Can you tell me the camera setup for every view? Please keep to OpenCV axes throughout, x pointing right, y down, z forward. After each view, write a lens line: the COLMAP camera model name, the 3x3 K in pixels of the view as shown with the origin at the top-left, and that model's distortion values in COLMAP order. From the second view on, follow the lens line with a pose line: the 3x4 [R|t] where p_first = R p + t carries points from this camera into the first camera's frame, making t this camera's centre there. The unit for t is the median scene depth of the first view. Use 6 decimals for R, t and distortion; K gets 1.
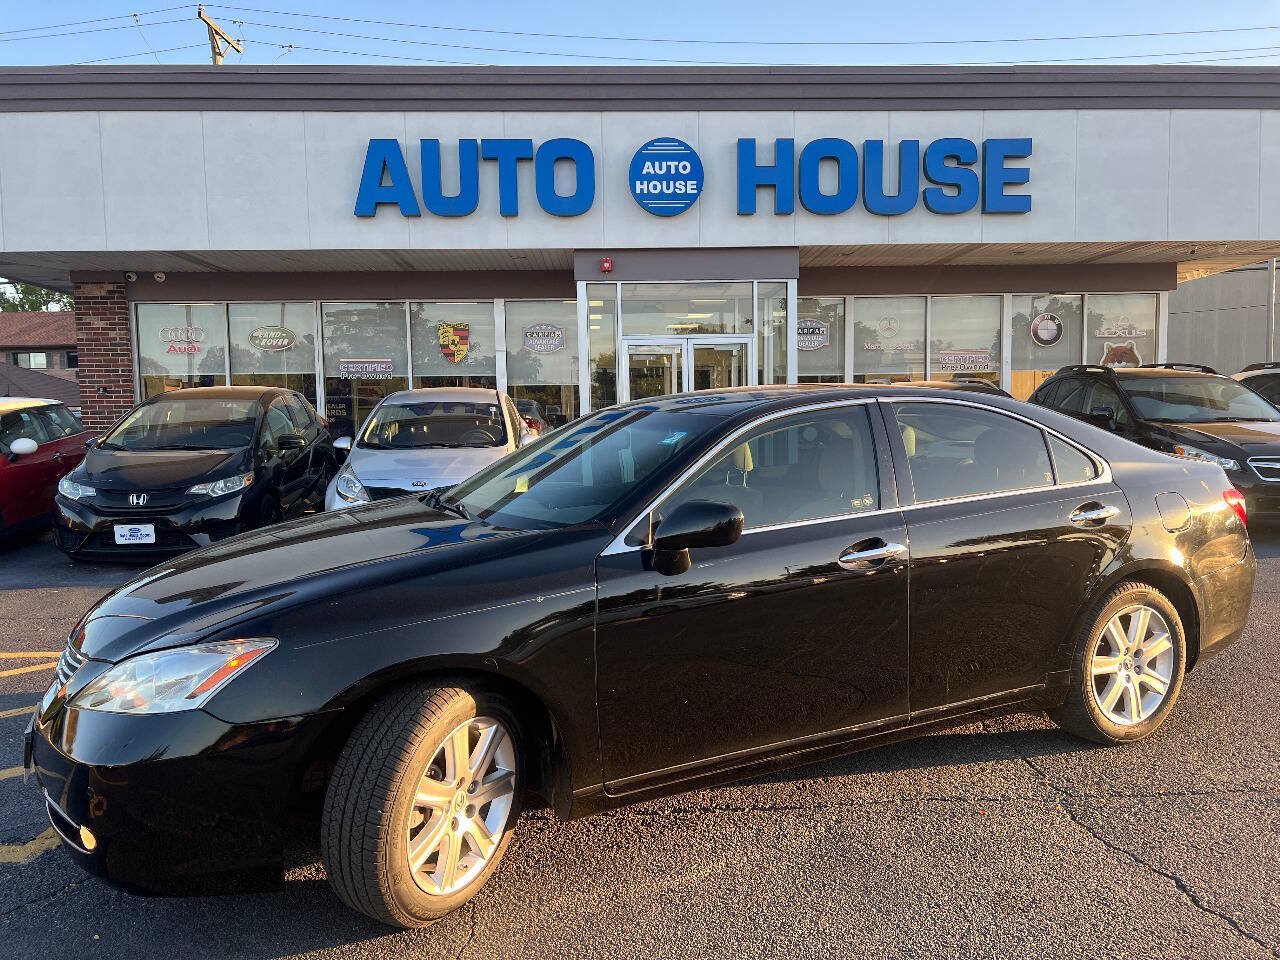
lens RADIAL K [[960.6, 0, 642.5], [0, 960.6, 492.7], [0, 0, 1]] dist [0.048986, -0.064106]
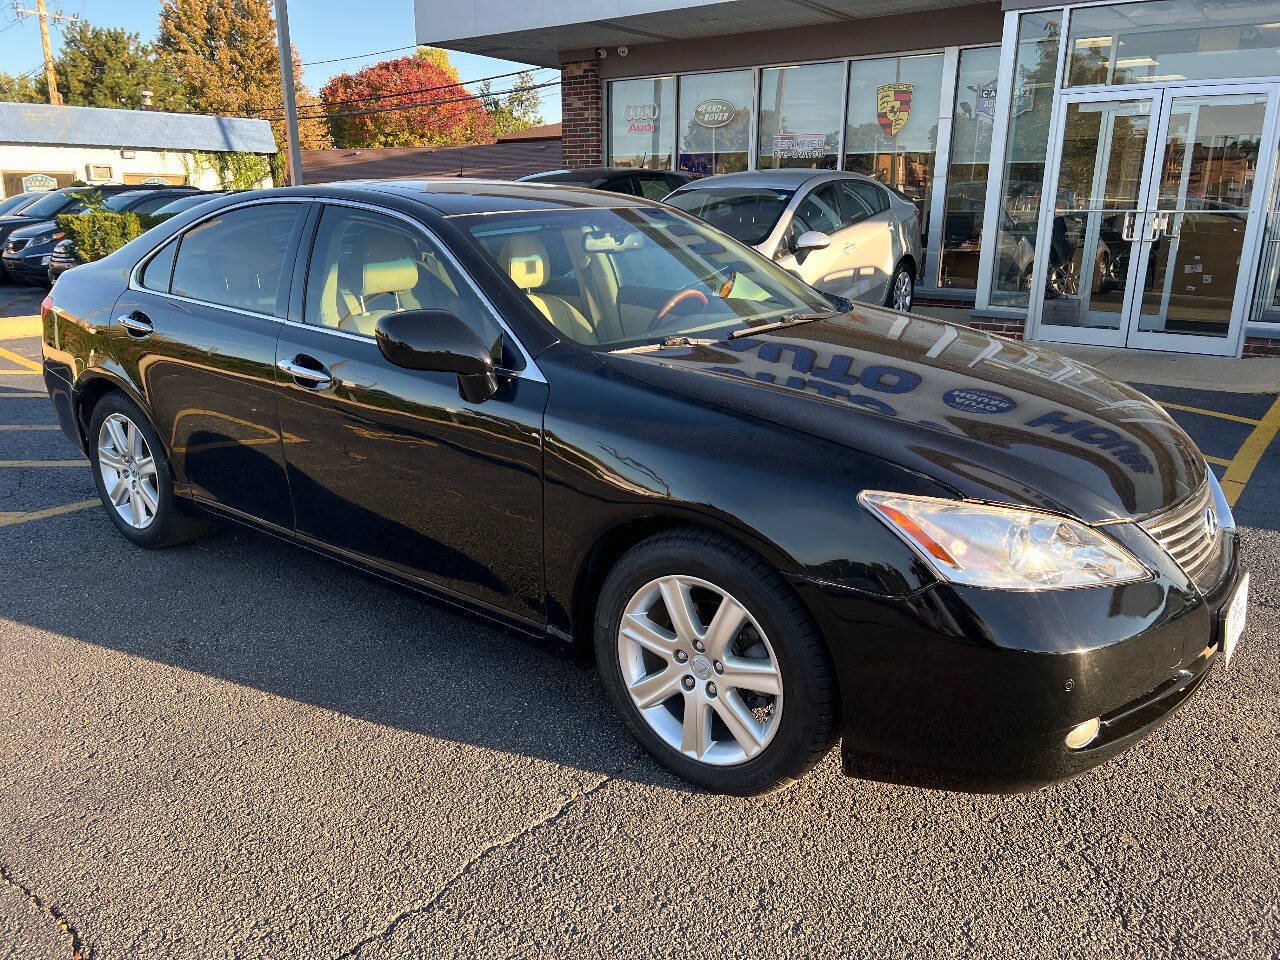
lens RADIAL K [[960.6, 0, 639.4], [0, 960.6, 480.6], [0, 0, 1]] dist [0.048986, -0.064106]
pose [[0.747259, 0.207146, -0.631423, 0.260728], [-0.072567, 0.969929, 0.232318, -0.029945], [0.660559, -0.127781, 0.739820, 0.243164]]
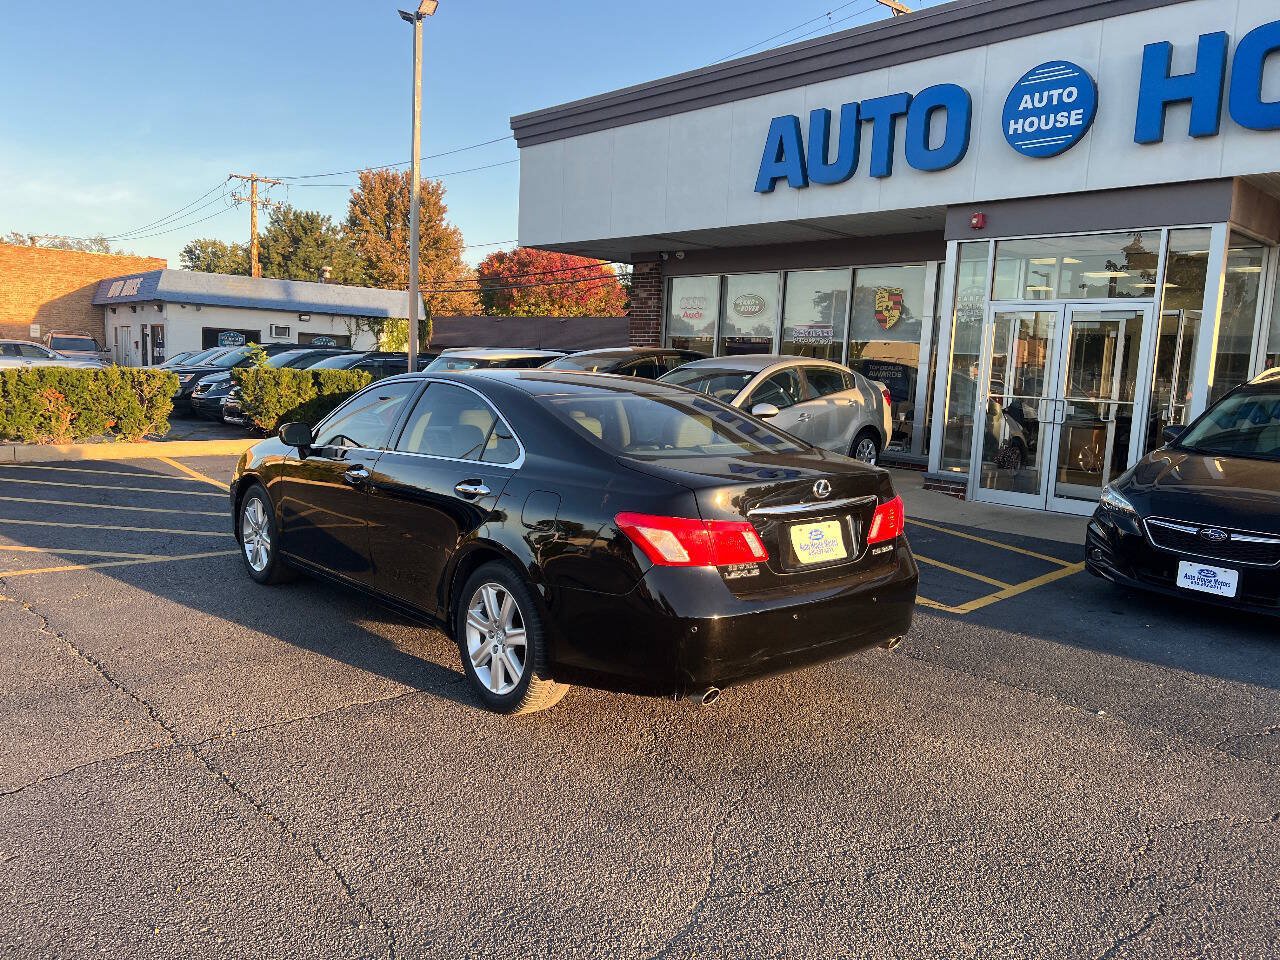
lens RADIAL K [[960.6, 0, 622.3], [0, 960.6, 478.7], [0, 0, 1]] dist [0.048986, -0.064106]
pose [[0.631700, 0.137752, -0.762876, 0.468064], [-0.114762, 0.989860, 0.083710, -0.040724], [0.766672, 0.034670, 0.641103, 0.195269]]
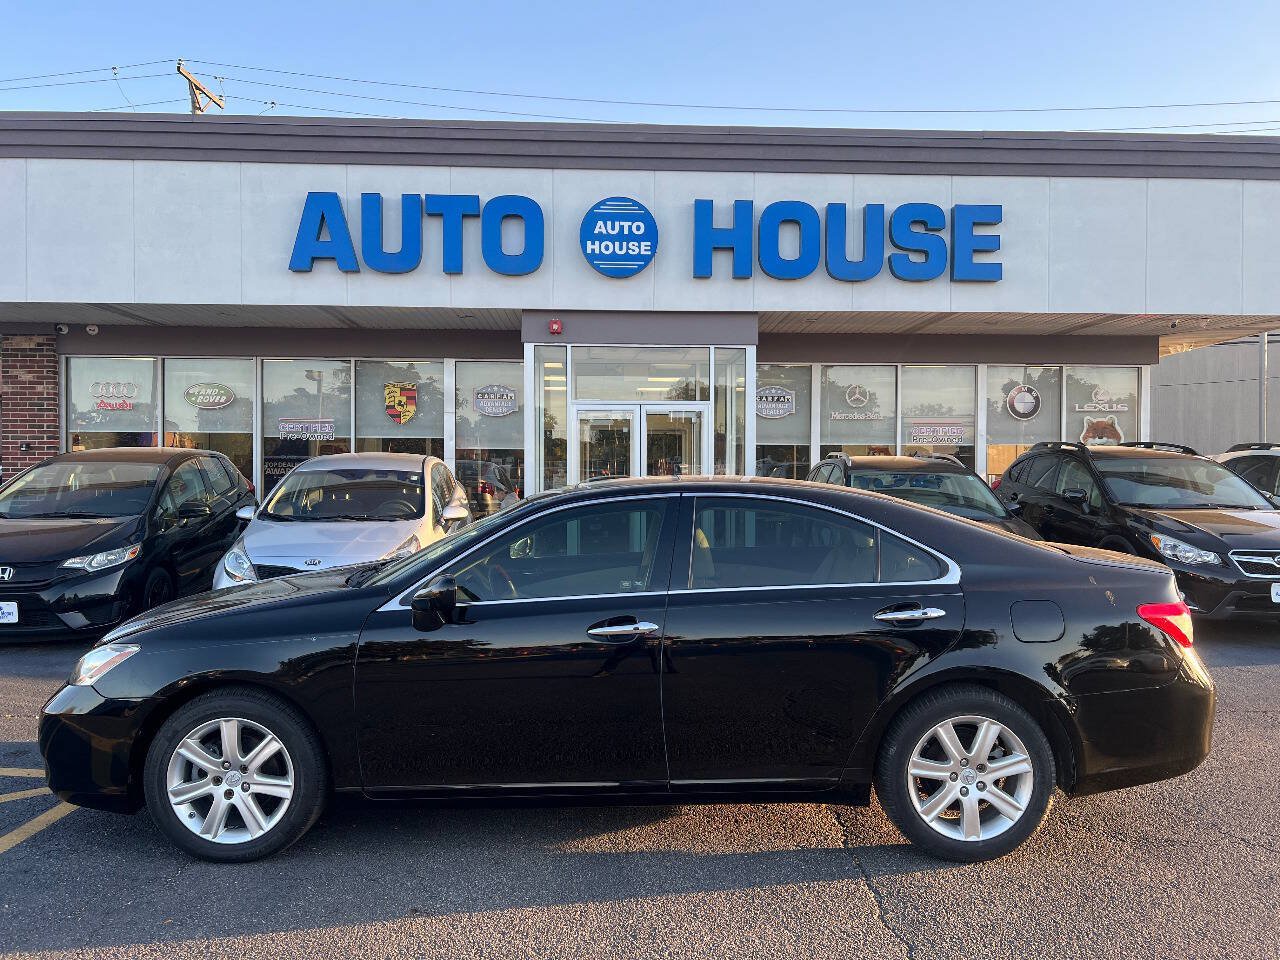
lens RADIAL K [[960.6, 0, 642.1], [0, 960.6, 487.6], [0, 0, 1]] dist [0.048986, -0.064106]
pose [[0.999799, 0.019974, -0.001661, 0.053435], [-0.020039, 0.997735, -0.064210, -0.018814], [0.000375, 0.064230, 0.997935, 0.063344]]
